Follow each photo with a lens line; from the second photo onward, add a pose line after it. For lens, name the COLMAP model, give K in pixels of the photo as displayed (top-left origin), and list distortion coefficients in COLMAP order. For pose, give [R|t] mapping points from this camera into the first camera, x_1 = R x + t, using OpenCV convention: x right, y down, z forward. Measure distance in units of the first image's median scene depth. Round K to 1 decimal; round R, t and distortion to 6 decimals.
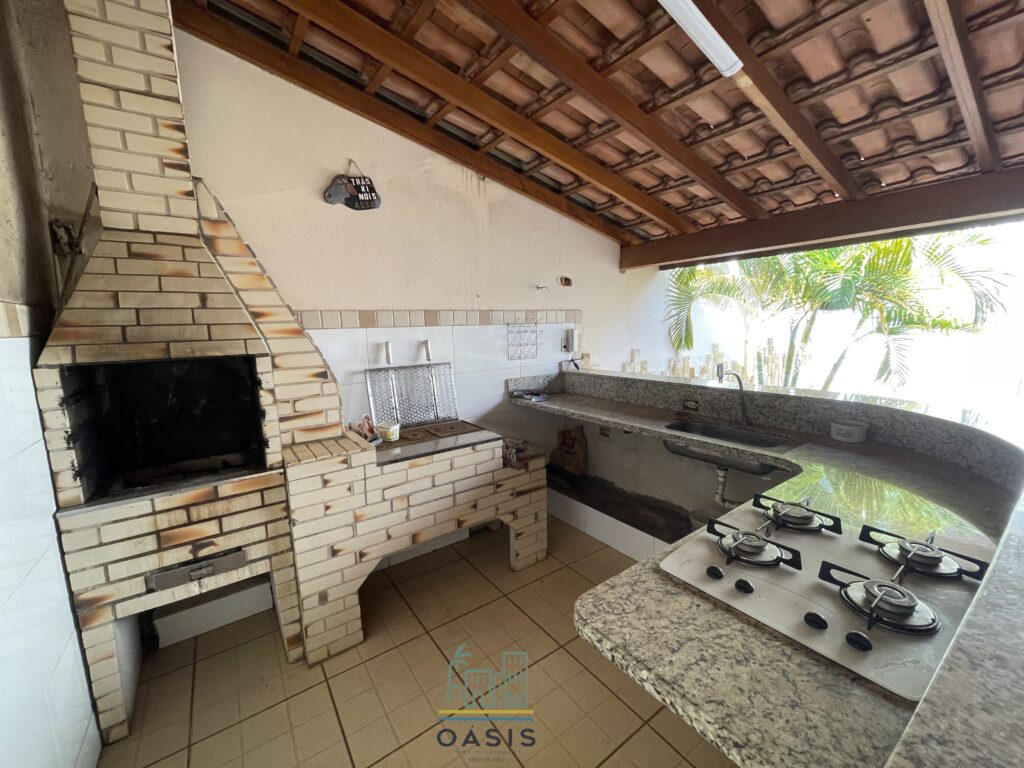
lens RADIAL K [[413.1, 0, 512.0], [0, 413.1, 384.0], [0, 0, 1]] dist [0.000792, -0.000001]
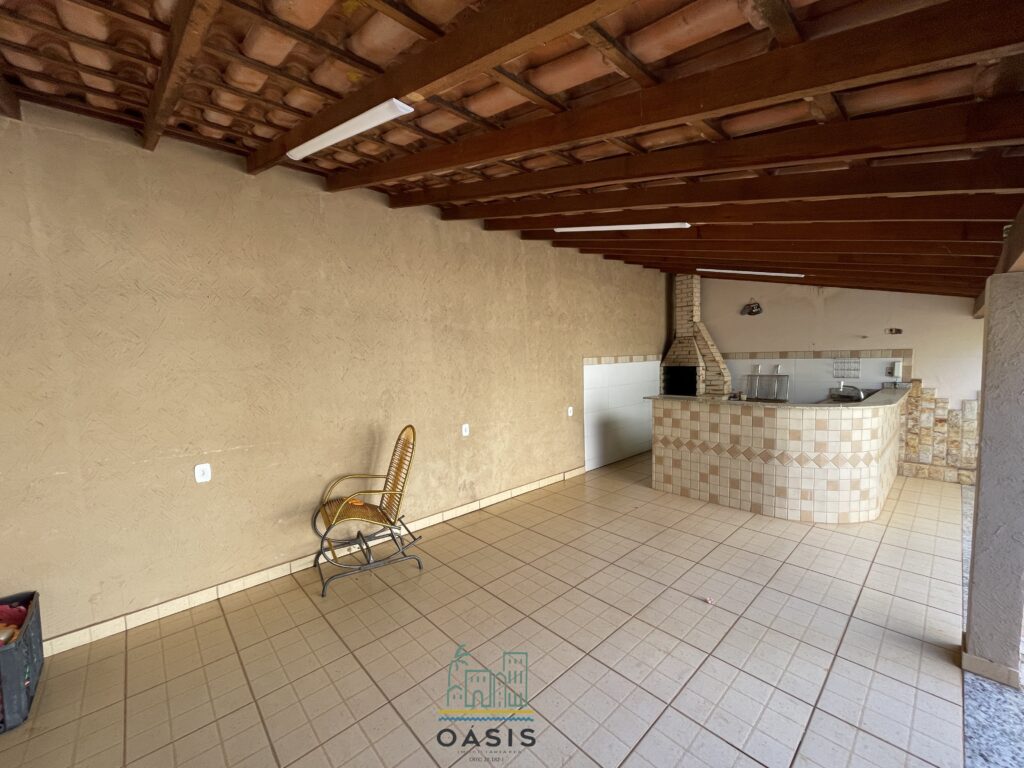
lens RADIAL K [[413.1, 0, 512.0], [0, 413.1, 384.0], [0, 0, 1]] dist [0.000792, -0.000001]
pose [[0.124042, 0.094069, -0.987808, 2.159075], [-0.119826, 0.989631, 0.079196, -0.004563], [0.985015, 0.108542, 0.134028, -0.867002]]
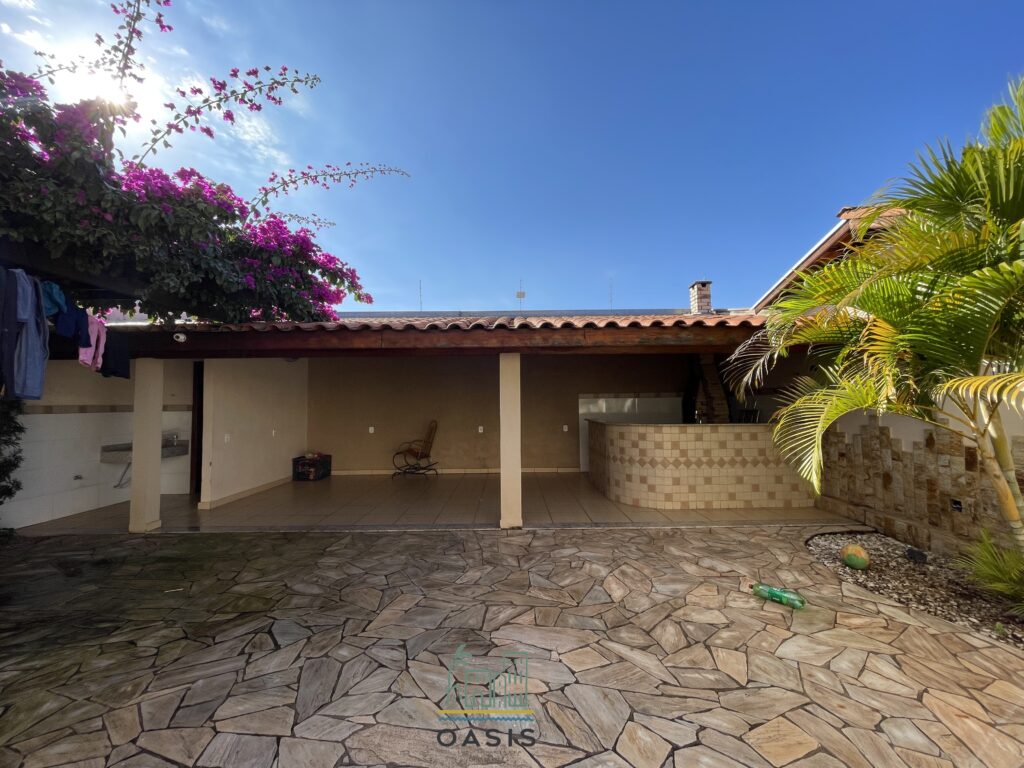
lens RADIAL K [[413.1, 0, 512.0], [0, 413.1, 384.0], [0, 0, 1]] dist [0.000792, -0.000001]
pose [[-0.576606, -0.003762, -0.817014, 3.093395], [-0.088517, 0.994391, 0.057892, -0.252053], [0.812213, 0.105701, -0.573705, 1.416358]]
